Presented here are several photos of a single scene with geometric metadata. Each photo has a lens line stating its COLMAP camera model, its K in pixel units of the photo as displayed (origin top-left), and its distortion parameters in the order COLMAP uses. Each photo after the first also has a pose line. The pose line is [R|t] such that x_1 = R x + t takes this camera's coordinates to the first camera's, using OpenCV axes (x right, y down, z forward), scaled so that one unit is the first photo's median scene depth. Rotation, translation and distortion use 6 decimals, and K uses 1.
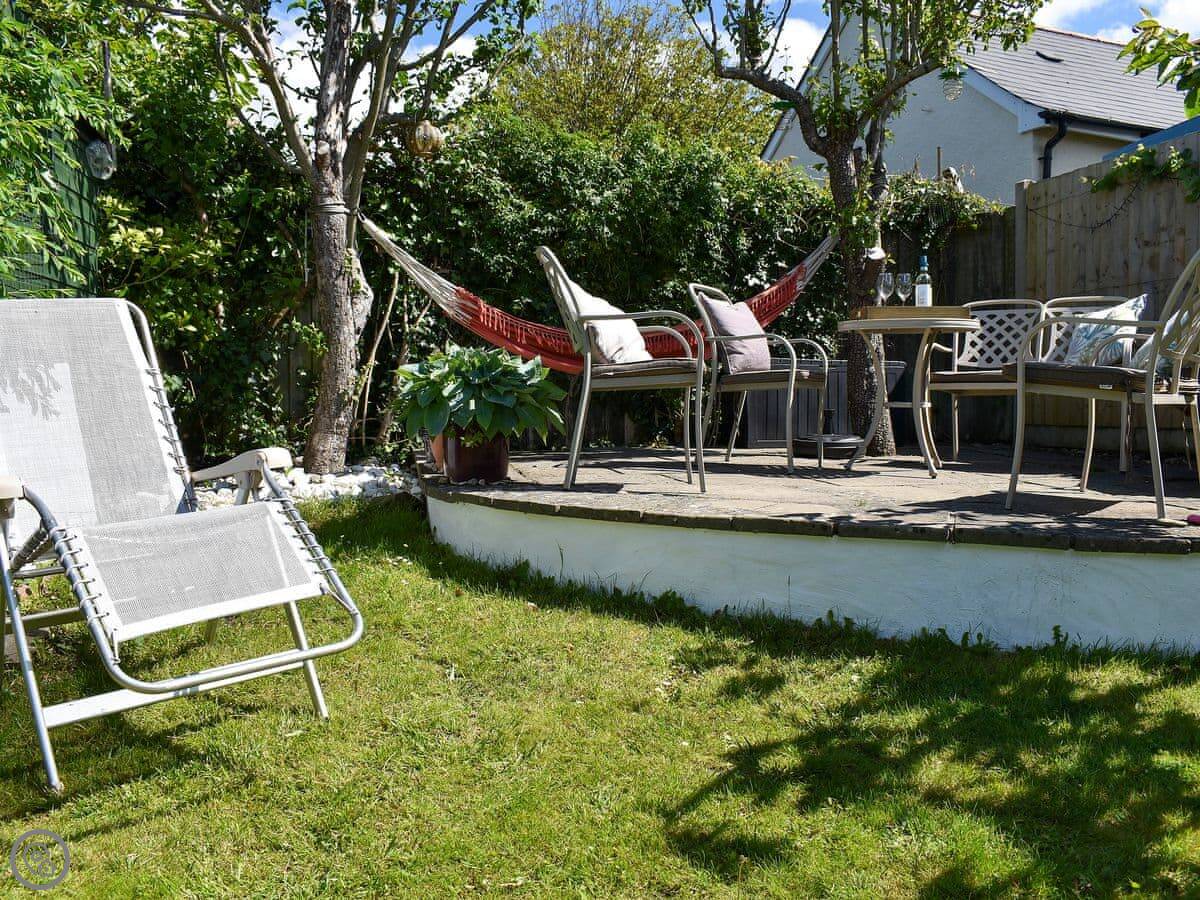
lens RADIAL K [[1054.7, 0, 593.8], [0, 1054.7, 444.7], [0, 0, 1]] dist [-0.104045, 0.016864]
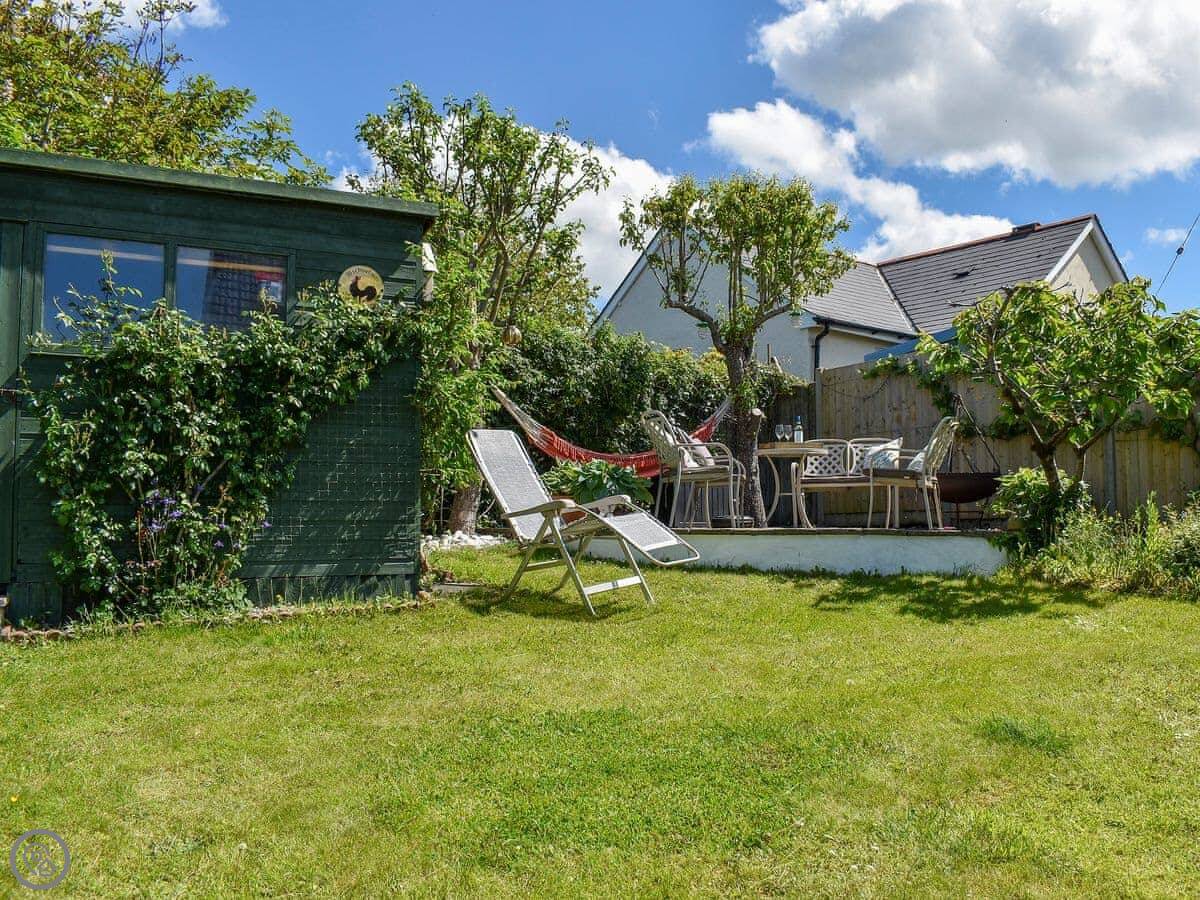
lens RADIAL K [[1055.9, 0, 667.5], [0, 1055.9, 450.0], [0, 0, 1]] dist [-0.097958, 0.010792]
pose [[0.942887, 0.019255, 0.332557, -0.408547], [0.019936, 0.993277, -0.114035, 0.071355], [-0.332517, 0.114152, 0.936163, -0.539683]]
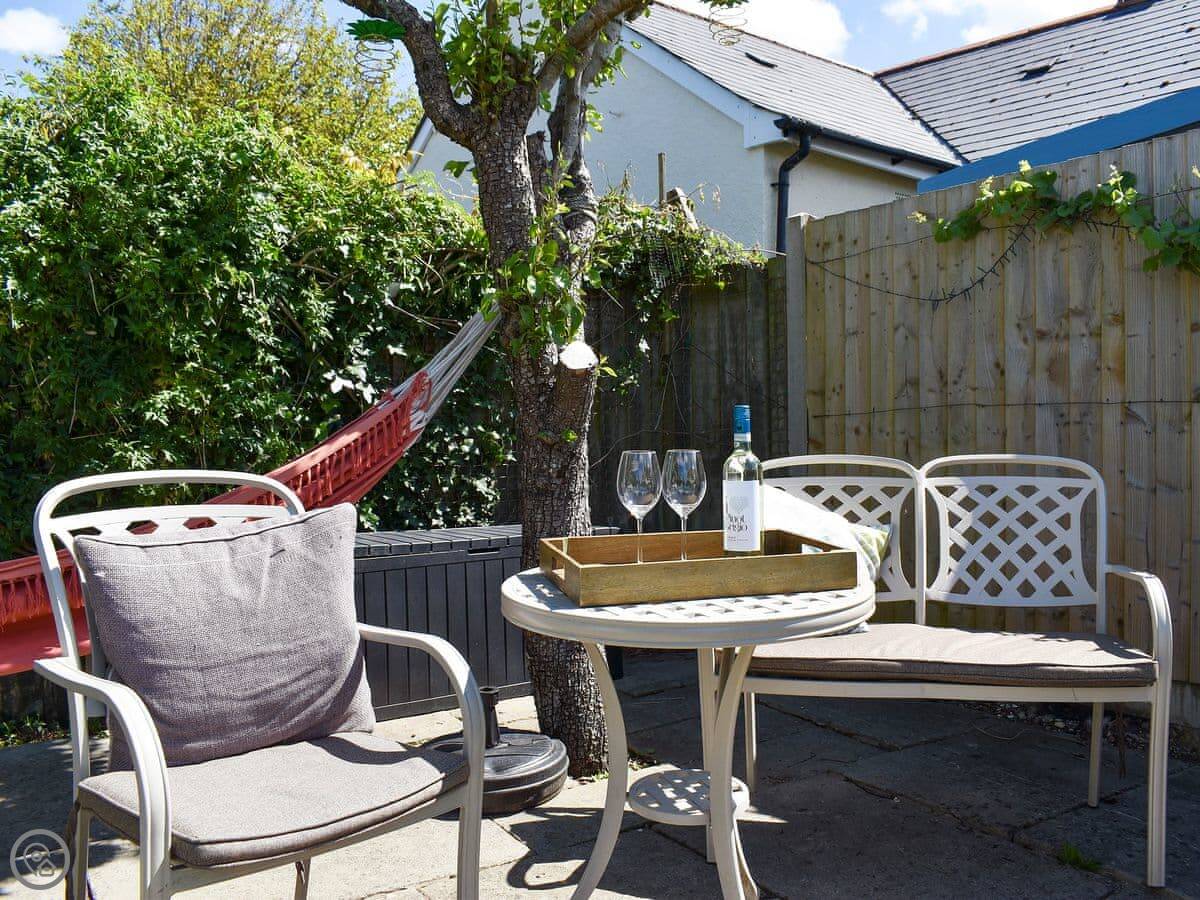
lens RADIAL K [[1055.9, 0, 667.5], [0, 1055.9, 450.0], [0, 0, 1]] dist [-0.097958, 0.010792]
pose [[0.926905, -0.024921, 0.374467, 0.113070], [0.031145, 0.999459, -0.010578, -0.118356], [-0.374001, 0.021468, 0.927180, 0.478290]]
